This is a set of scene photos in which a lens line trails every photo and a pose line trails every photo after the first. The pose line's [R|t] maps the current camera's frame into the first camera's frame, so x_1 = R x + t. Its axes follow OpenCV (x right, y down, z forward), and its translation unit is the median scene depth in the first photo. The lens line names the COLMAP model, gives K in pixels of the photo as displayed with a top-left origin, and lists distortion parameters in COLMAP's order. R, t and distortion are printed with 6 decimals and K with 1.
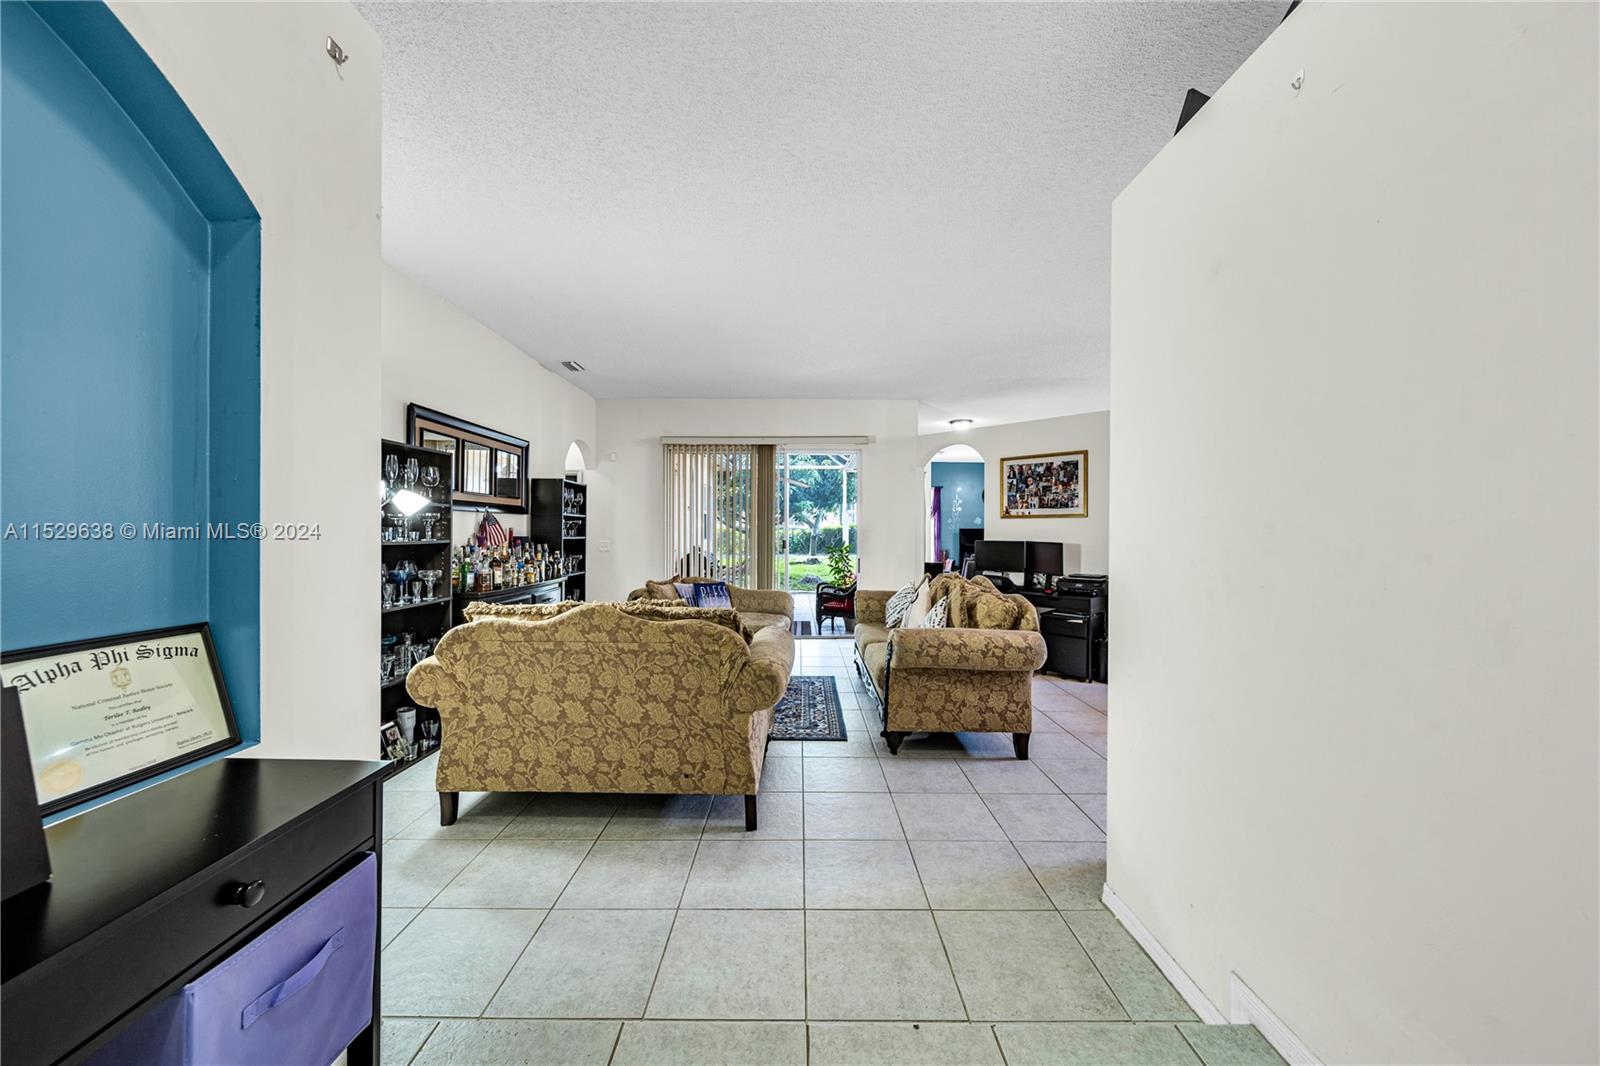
lens RADIAL K [[568.6, 0, 800.2], [0, 568.6, 532.8], [0, 0, 1]] dist [-0.000080, -0.001140]
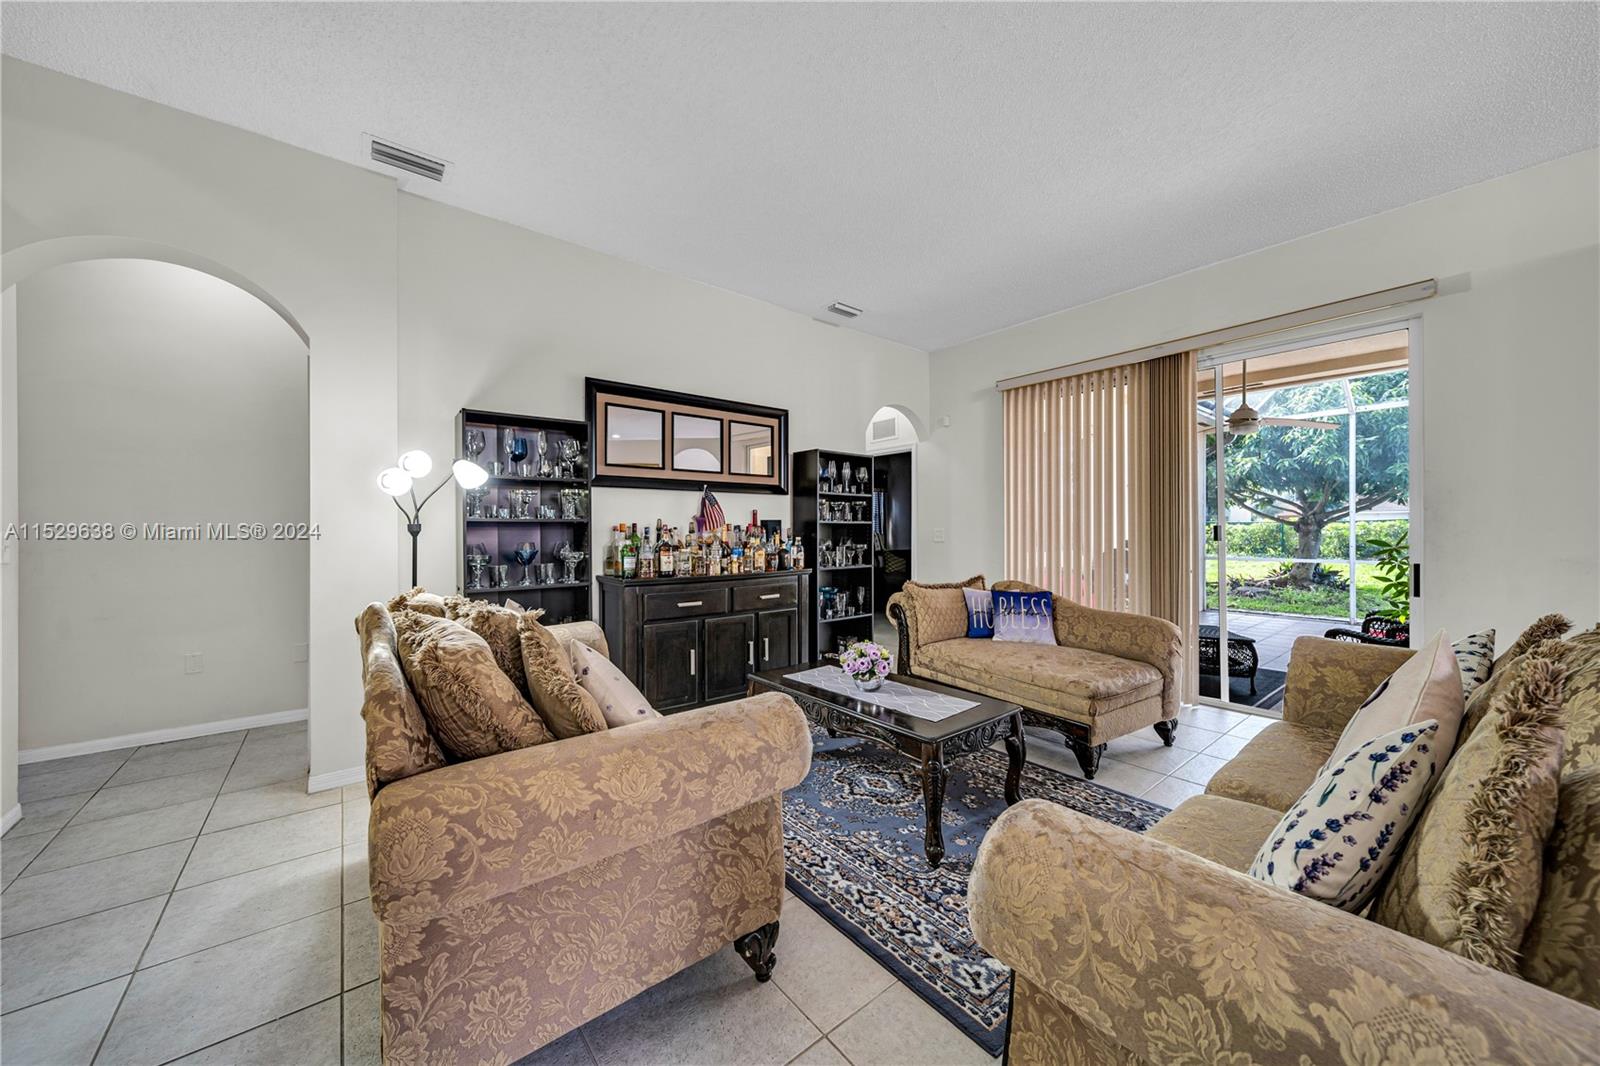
lens RADIAL K [[568.6, 0, 796.0], [0, 568.6, 527.3], [0, 0, 1]] dist [-0.000080, -0.001140]
pose [[0.626911, -0.013456, -0.778974, 0.193048], [0.005323, 0.999901, -0.012988, 0.027096], [0.779072, 0.003996, 0.626921, 0.466936]]
